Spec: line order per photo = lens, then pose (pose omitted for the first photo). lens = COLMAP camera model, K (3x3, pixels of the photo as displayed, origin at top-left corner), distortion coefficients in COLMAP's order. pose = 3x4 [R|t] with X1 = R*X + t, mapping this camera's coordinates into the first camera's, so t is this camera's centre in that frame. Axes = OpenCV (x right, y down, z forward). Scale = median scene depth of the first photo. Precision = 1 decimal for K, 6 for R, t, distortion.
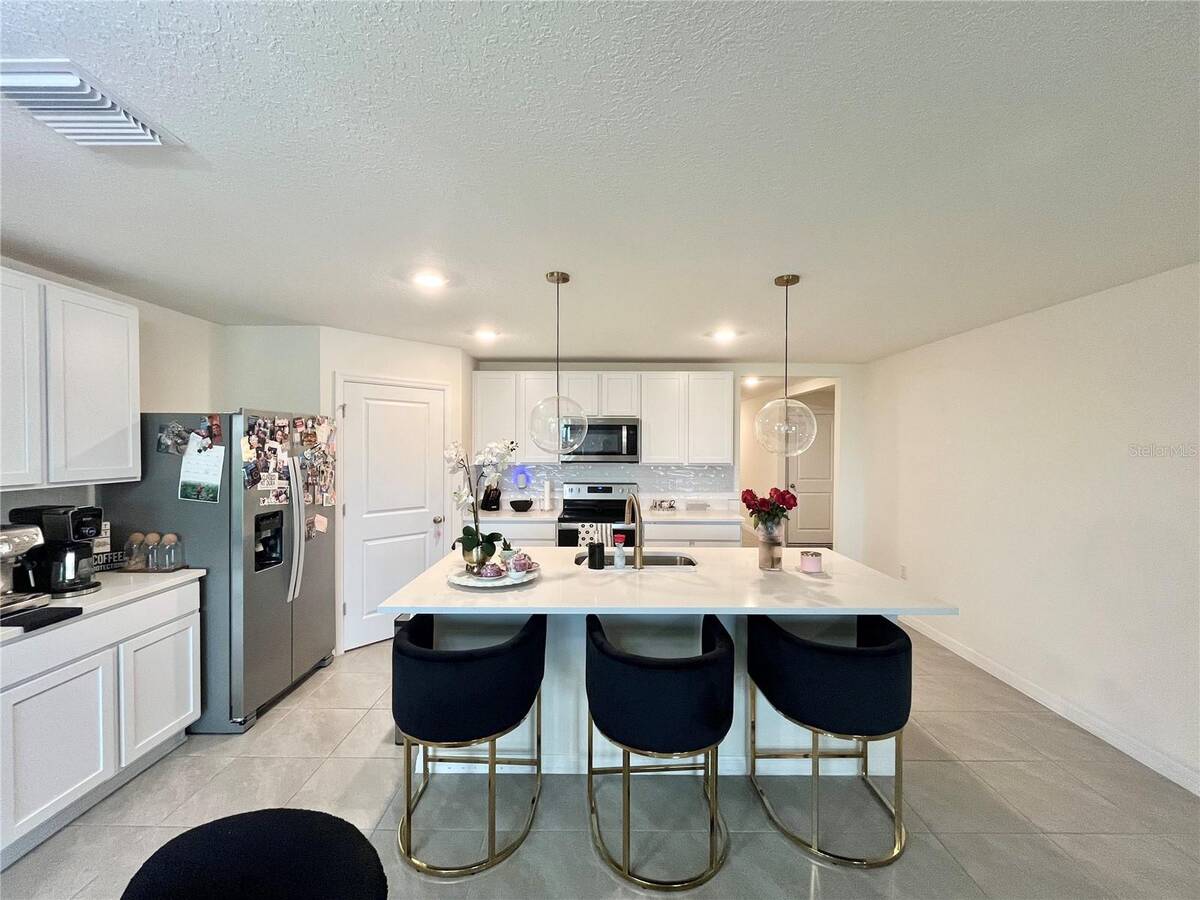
lens RADIAL K [[486.8, 0, 598.6], [0, 486.8, 451.3], [0, 0, 1]] dist [-0.003078, -0.000362]
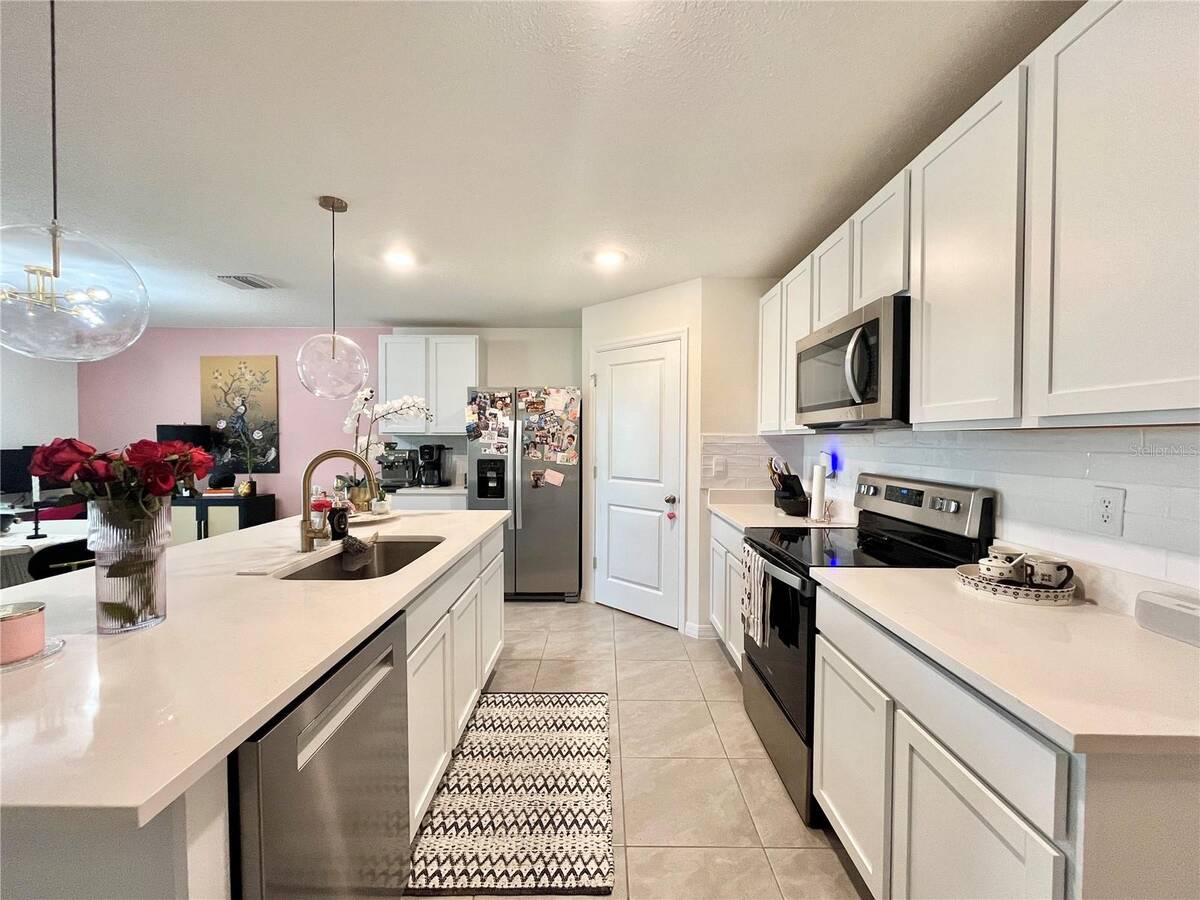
lens RADIAL K [[486.8, 0, 602.0], [0, 486.8, 448.9], [0, 0, 1]] dist [-0.003078, -0.000362]
pose [[0.000005, 0.018875, -0.999822, 0.725810], [-0.017102, 0.999676, 0.018872, 0.063244], [0.999854, 0.017099, 0.000328, 1.311281]]
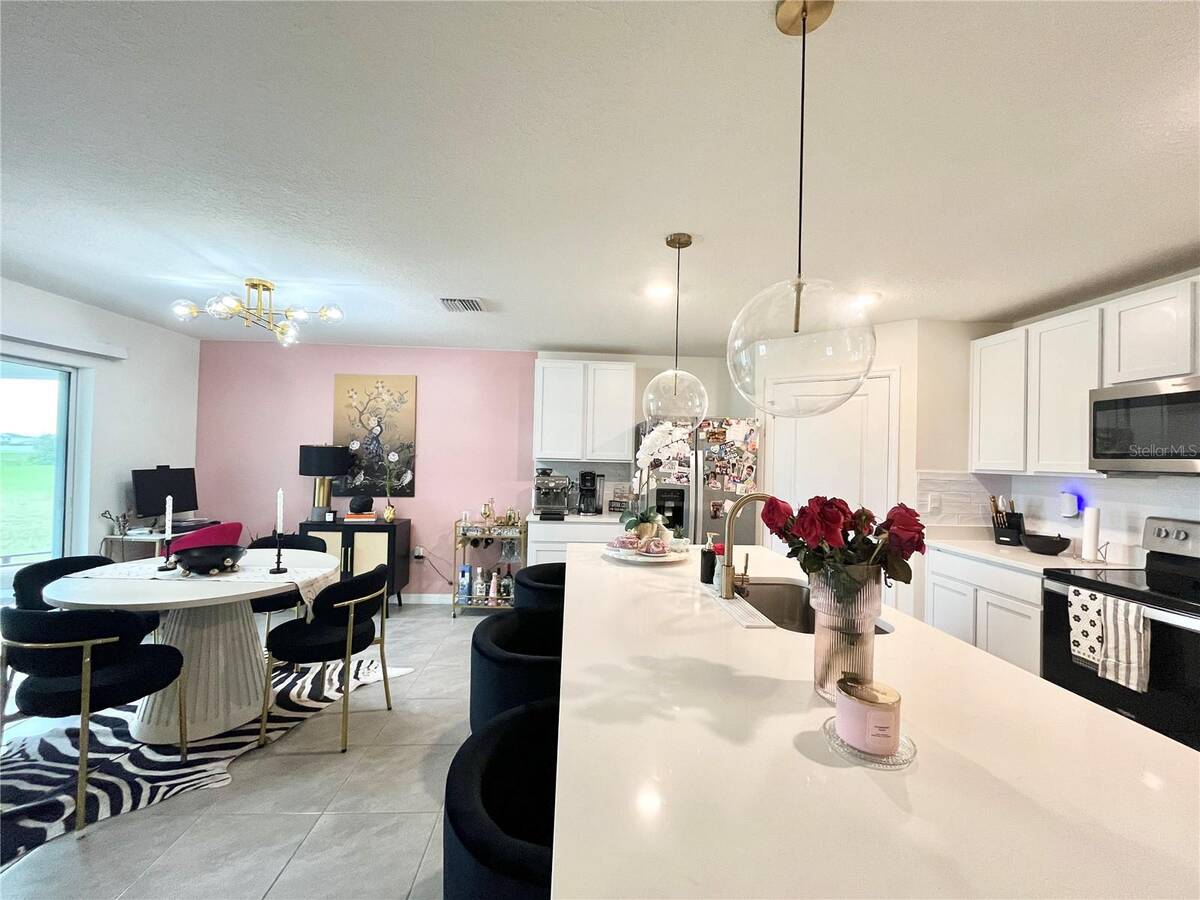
lens RADIAL K [[486.8, 0, 600.2], [0, 486.8, 450.8], [0, 0, 1]] dist [-0.003078, -0.000362]
pose [[0.061072, -0.012575, -0.998054, 0.701072], [-0.037626, 0.999181, -0.014891, 0.044473], [0.997424, 0.038462, 0.060549, 0.704891]]
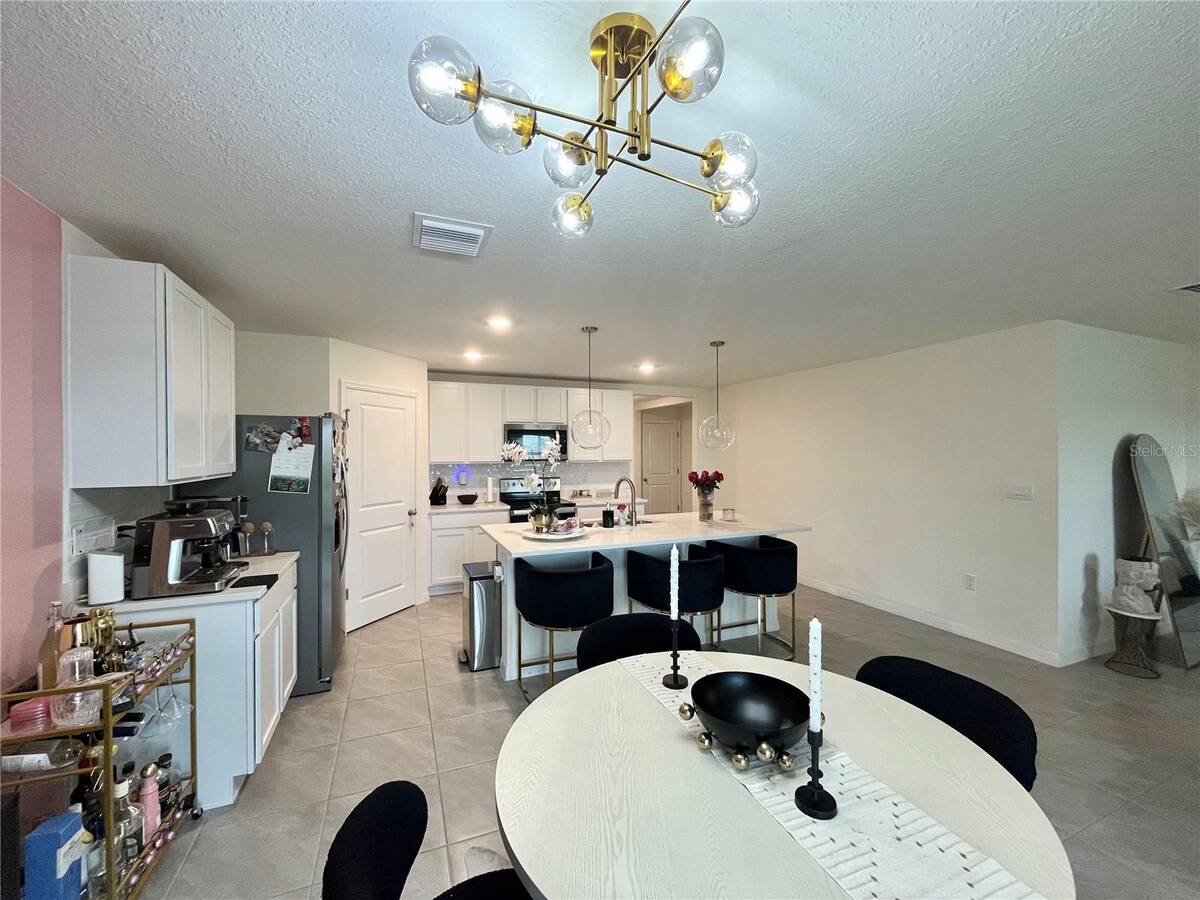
lens RADIAL K [[486.8, 0, 596.9], [0, 486.8, 447.4], [0, 0, 1]] dist [-0.003078, -0.000362]
pose [[0.922408, -0.003215, 0.386204, -0.549563], [0.011366, 0.999758, -0.018823, 0.024112], [-0.386050, 0.021752, 0.922221, -0.316157]]
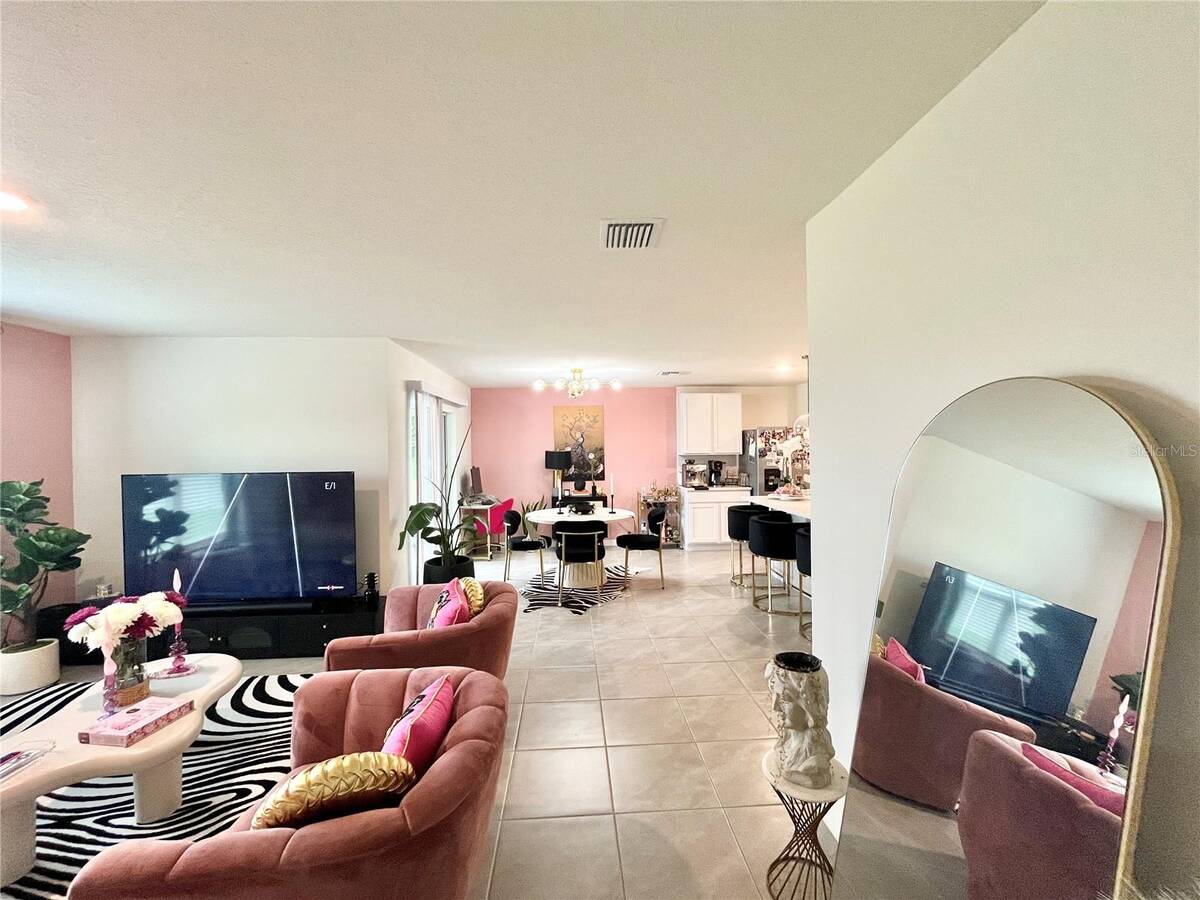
lens RADIAL K [[486.8, 0, 599.8], [0, 486.8, 453.9], [0, 0, 1]] dist [-0.003078, -0.000362]
pose [[0.067765, 0.010382, -0.997647, 1.664002], [-0.001435, 0.999946, 0.010309, 0.027934], [0.997700, 0.000733, 0.067776, -0.019002]]
